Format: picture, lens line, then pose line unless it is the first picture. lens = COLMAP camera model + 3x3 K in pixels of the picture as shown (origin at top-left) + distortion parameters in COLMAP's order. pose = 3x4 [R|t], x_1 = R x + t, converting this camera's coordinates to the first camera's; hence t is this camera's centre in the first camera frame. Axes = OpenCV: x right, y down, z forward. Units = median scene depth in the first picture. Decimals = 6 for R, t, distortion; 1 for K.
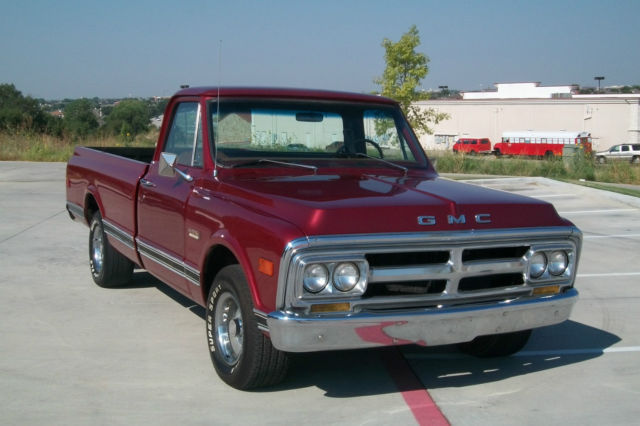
lens RADIAL K [[896.6, 0, 320.2], [0, 896.6, 210.9], [0, 0, 1]] dist [-0.042548, 0.000000]
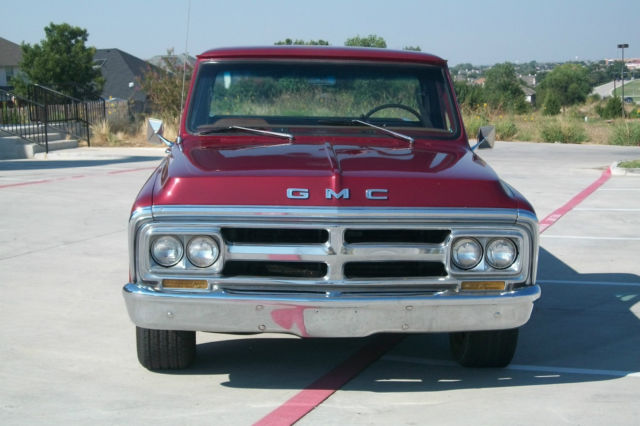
lens RADIAL K [[1100.6, 0, 322.4], [0, 1100.6, 213.5], [0, 0, 1]] dist [-0.011181, 0.000000]
pose [[0.912285, 0.036330, -0.407942, 0.537835], [-0.031432, 0.999331, 0.018706, 0.008576], [0.408349, -0.004243, 0.912816, 0.020109]]
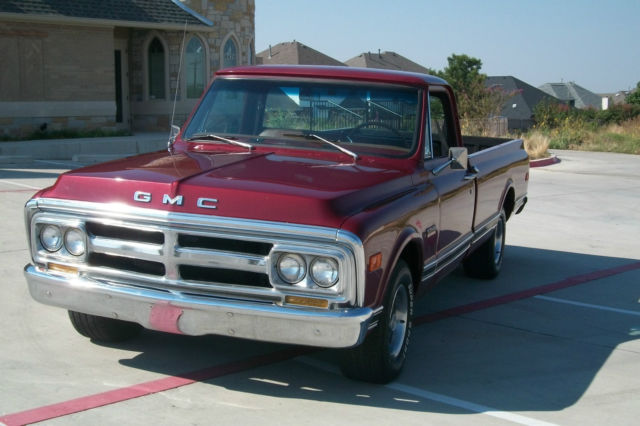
lens RADIAL K [[896.6, 0, 321.1], [0, 896.6, 213.8], [0, 0, 1]] dist [-0.042548, 0.000000]
pose [[0.680390, 0.106724, -0.725038, 0.872337], [-0.102986, 0.993446, 0.049589, -0.035361], [0.725578, 0.040929, 0.686922, 0.443739]]
